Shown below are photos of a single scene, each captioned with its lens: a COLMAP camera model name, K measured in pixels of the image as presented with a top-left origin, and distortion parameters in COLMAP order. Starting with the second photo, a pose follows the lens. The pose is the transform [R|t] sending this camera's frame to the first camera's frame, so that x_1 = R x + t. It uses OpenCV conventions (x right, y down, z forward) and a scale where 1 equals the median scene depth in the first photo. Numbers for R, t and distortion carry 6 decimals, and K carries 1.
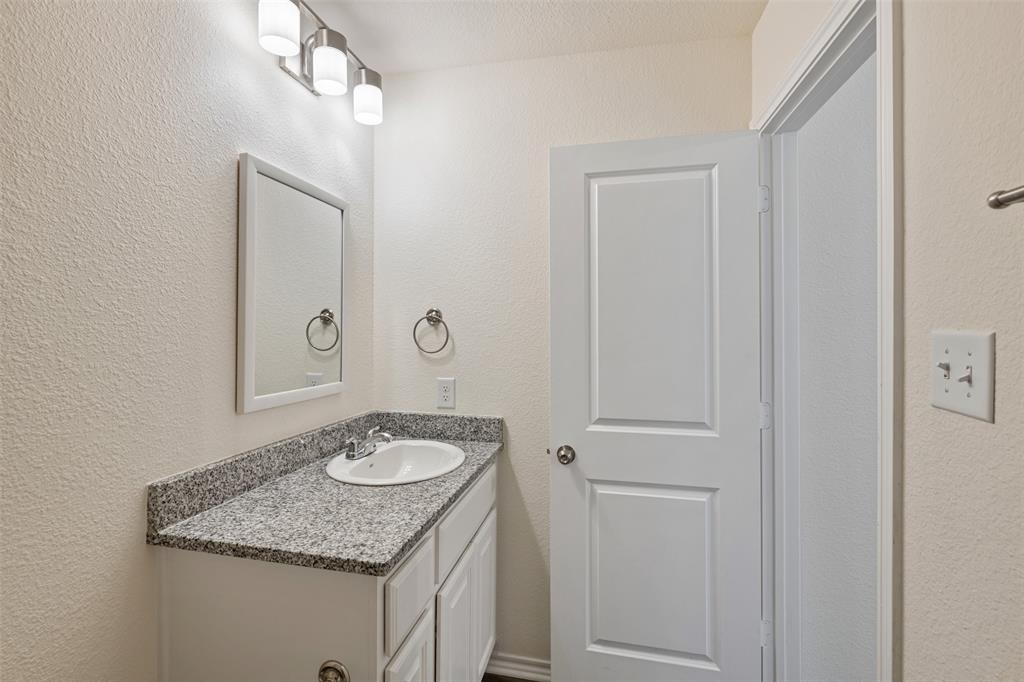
lens RADIAL K [[463.7, 0, 508.0], [0, 463.7, 331.8], [0, 0, 1]] dist [0.003238, 0.000173]
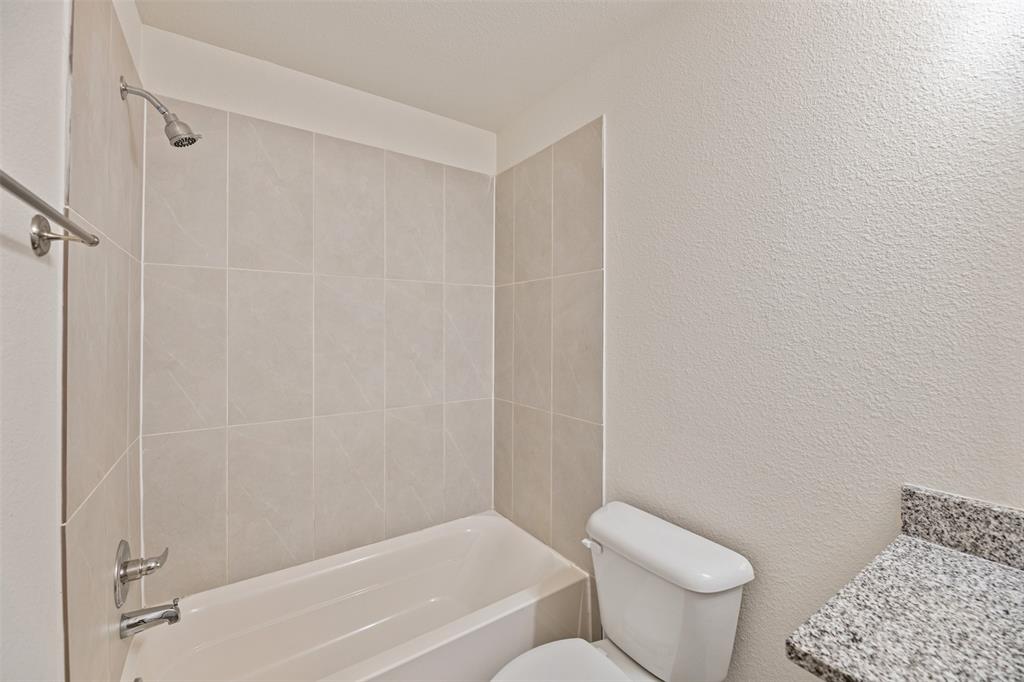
lens RADIAL K [[415.2, 0, 509.6], [0, 415.2, 333.5], [0, 0, 1]] dist [-0.000585, -0.000134]
pose [[-0.678850, 0.000604, -0.734276, 0.479693], [-0.008130, 0.999932, 0.008340, 0.002799], [0.734232, 0.011631, -0.678799, 1.016526]]
